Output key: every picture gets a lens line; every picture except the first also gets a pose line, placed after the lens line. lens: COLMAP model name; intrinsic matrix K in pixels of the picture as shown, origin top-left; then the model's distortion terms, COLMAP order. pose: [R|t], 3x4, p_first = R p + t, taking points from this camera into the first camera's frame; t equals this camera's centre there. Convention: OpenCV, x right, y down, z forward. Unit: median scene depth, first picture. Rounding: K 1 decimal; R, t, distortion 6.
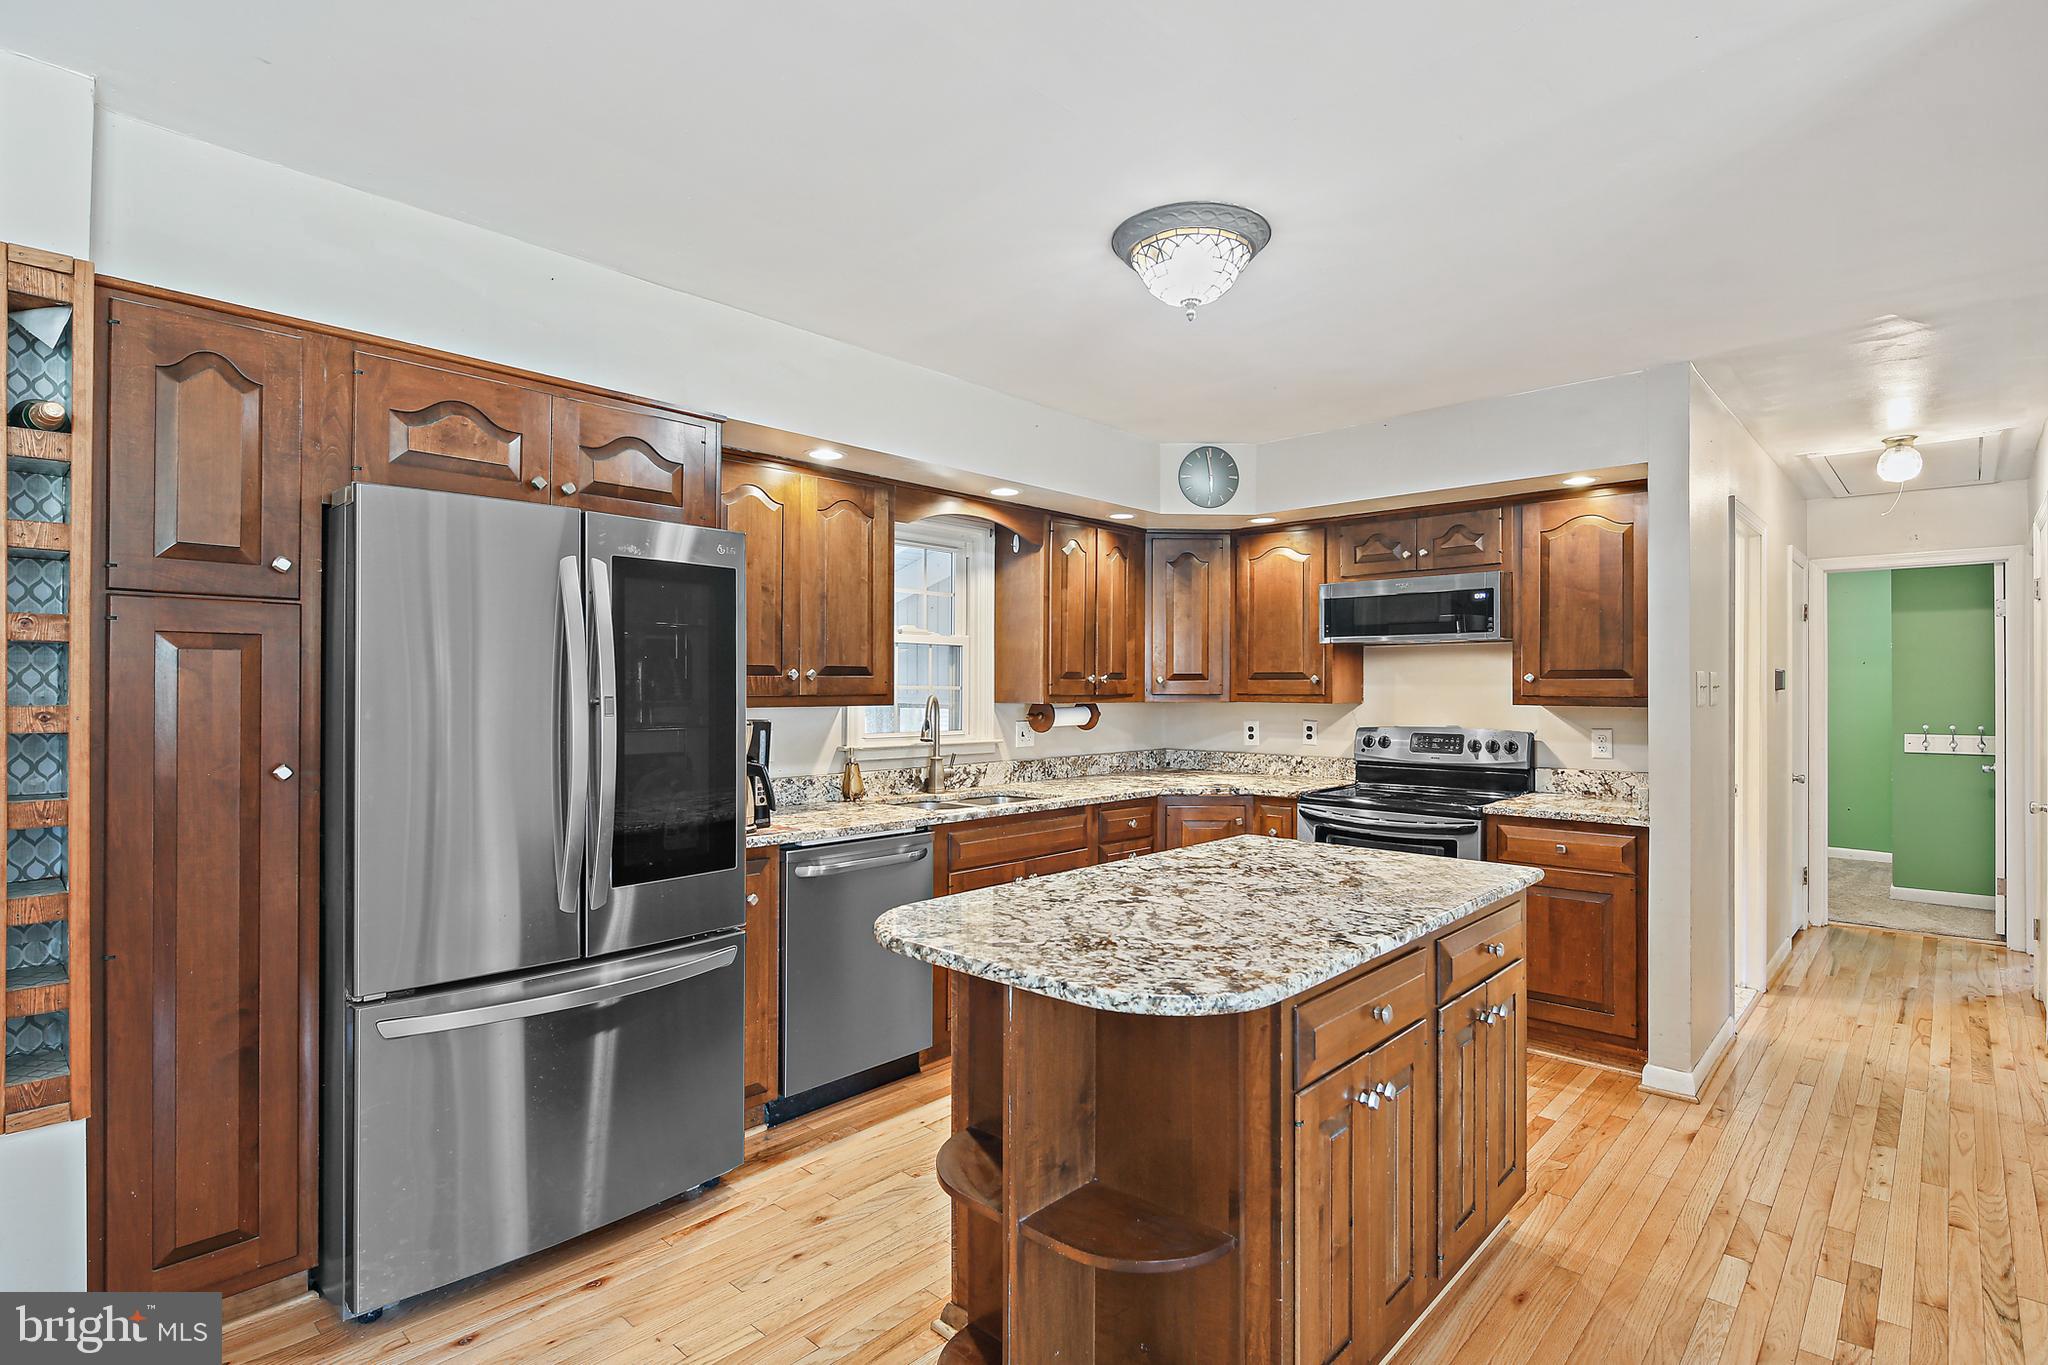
lens RADIAL K [[999.5, 0, 1004.5], [0, 999.5, 689.7], [0, 0, 1]] dist [0.003190, -0.001058]
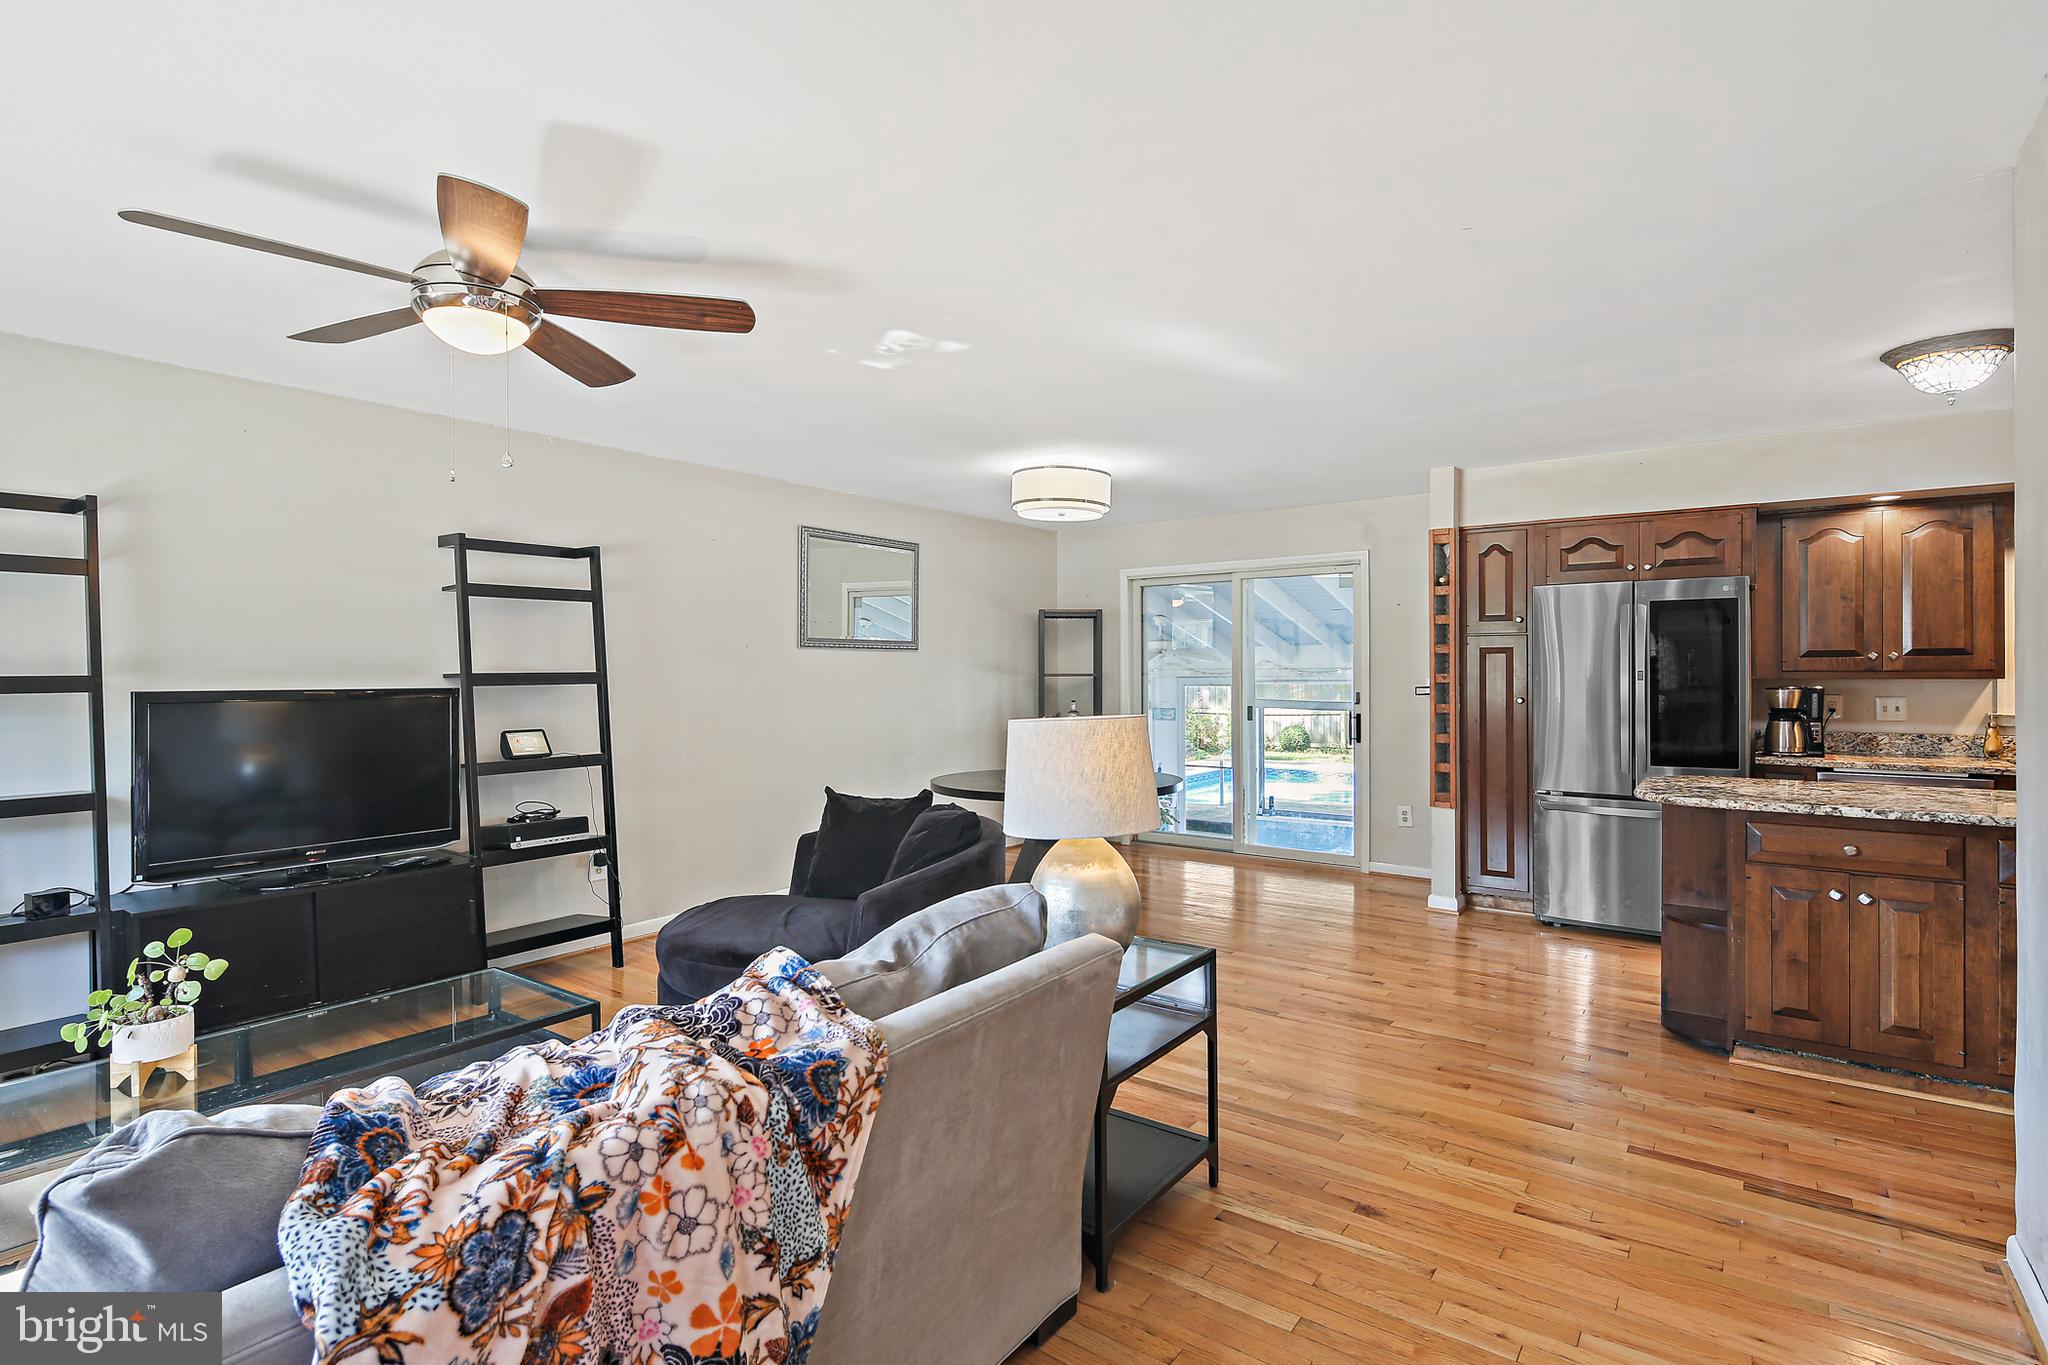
lens RADIAL K [[999.5, 0, 1015.6], [0, 999.5, 671.2], [0, 0, 1]] dist [0.003190, -0.001058]
pose [[0.111201, 0.000061, -0.993798, 0.810445], [0.004894, 0.999988, 0.000609, -0.000266], [0.993786, -0.004931, 0.111199, -0.273026]]
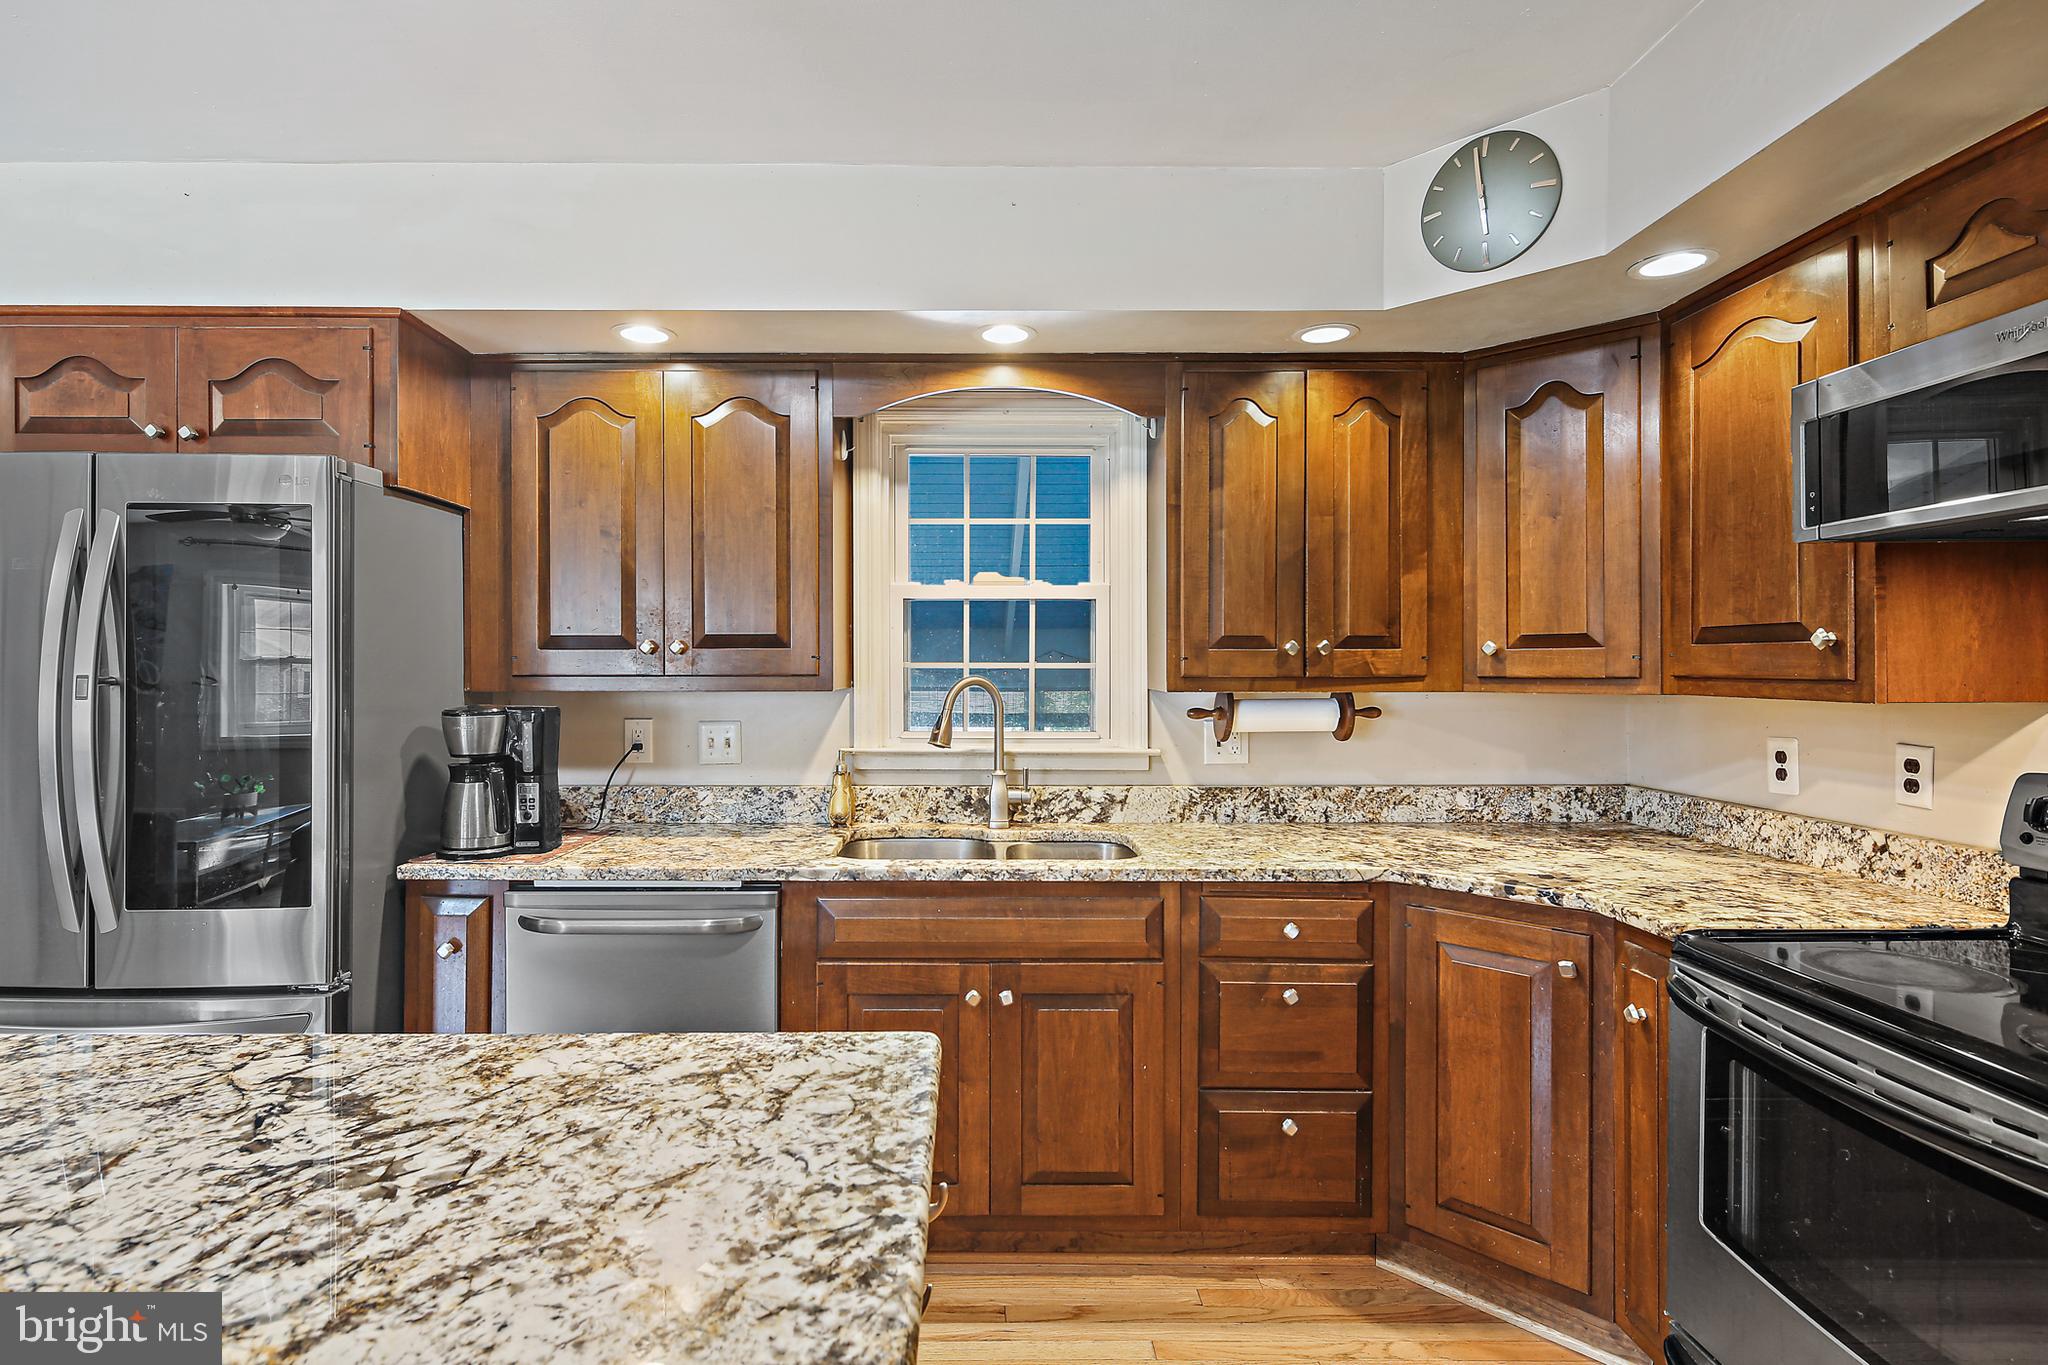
lens RADIAL K [[999.5, 0, 1007.1], [0, 999.5, 673.3], [0, 0, 1]] dist [0.003190, -0.001058]
pose [[0.690981, 0.001952, -0.722870, 0.384739], [0.000414, 0.999995, 0.003096, 0.001212], [0.722873, -0.002438, 0.690977, 0.526560]]
